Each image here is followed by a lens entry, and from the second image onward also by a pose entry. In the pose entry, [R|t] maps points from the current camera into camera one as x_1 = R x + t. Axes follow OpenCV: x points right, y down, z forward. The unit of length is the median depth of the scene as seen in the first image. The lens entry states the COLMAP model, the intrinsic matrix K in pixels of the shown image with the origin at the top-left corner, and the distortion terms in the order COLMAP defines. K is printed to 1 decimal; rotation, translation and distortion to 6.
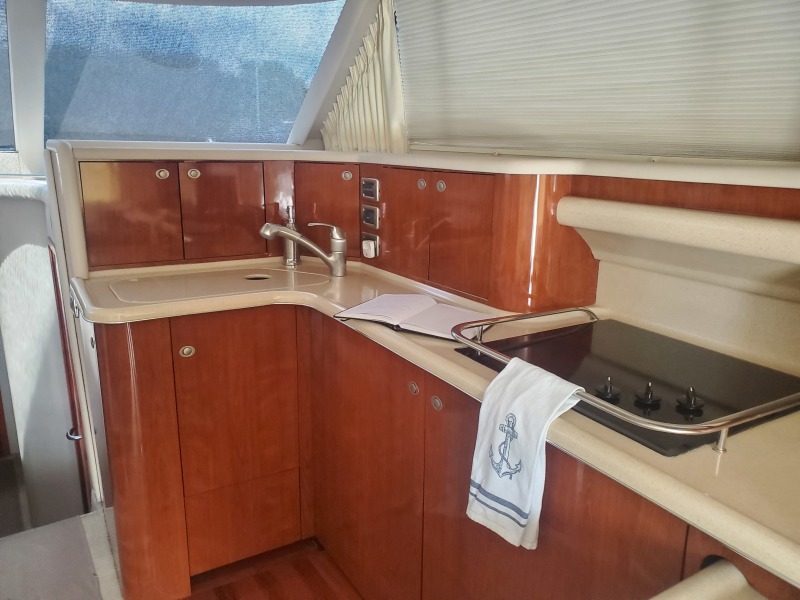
lens RADIAL K [[634.6, 0, 396.3], [0, 634.6, 297.5], [0, 0, 1]] dist [0.011955, -0.007275]
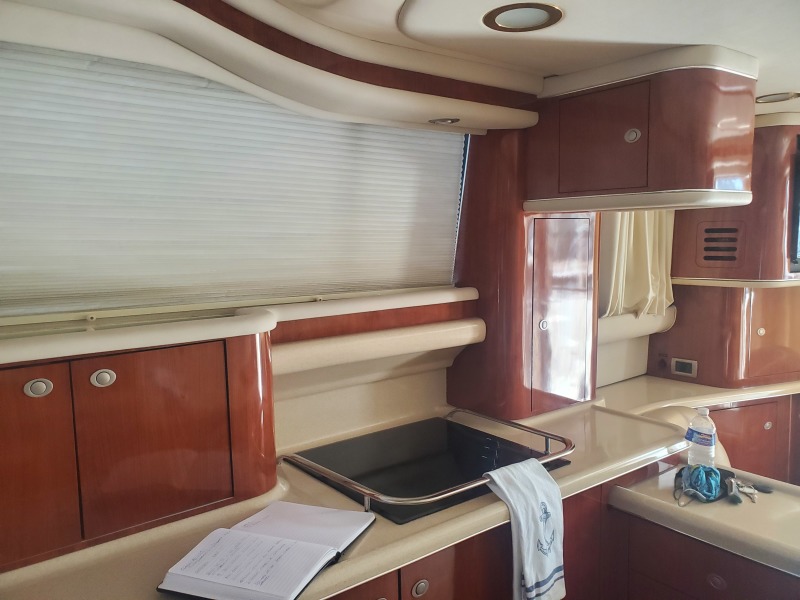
lens RADIAL K [[638.9, 0, 400.1], [0, 638.9, 254.7], [0, 0, 1]] dist [-0.006904, -0.006455]
pose [[-0.117408, -0.049346, 0.991857, -0.795575], [0.252063, 0.964576, 0.077826, -0.360390], [-0.960562, 0.259148, -0.100810, 0.991920]]
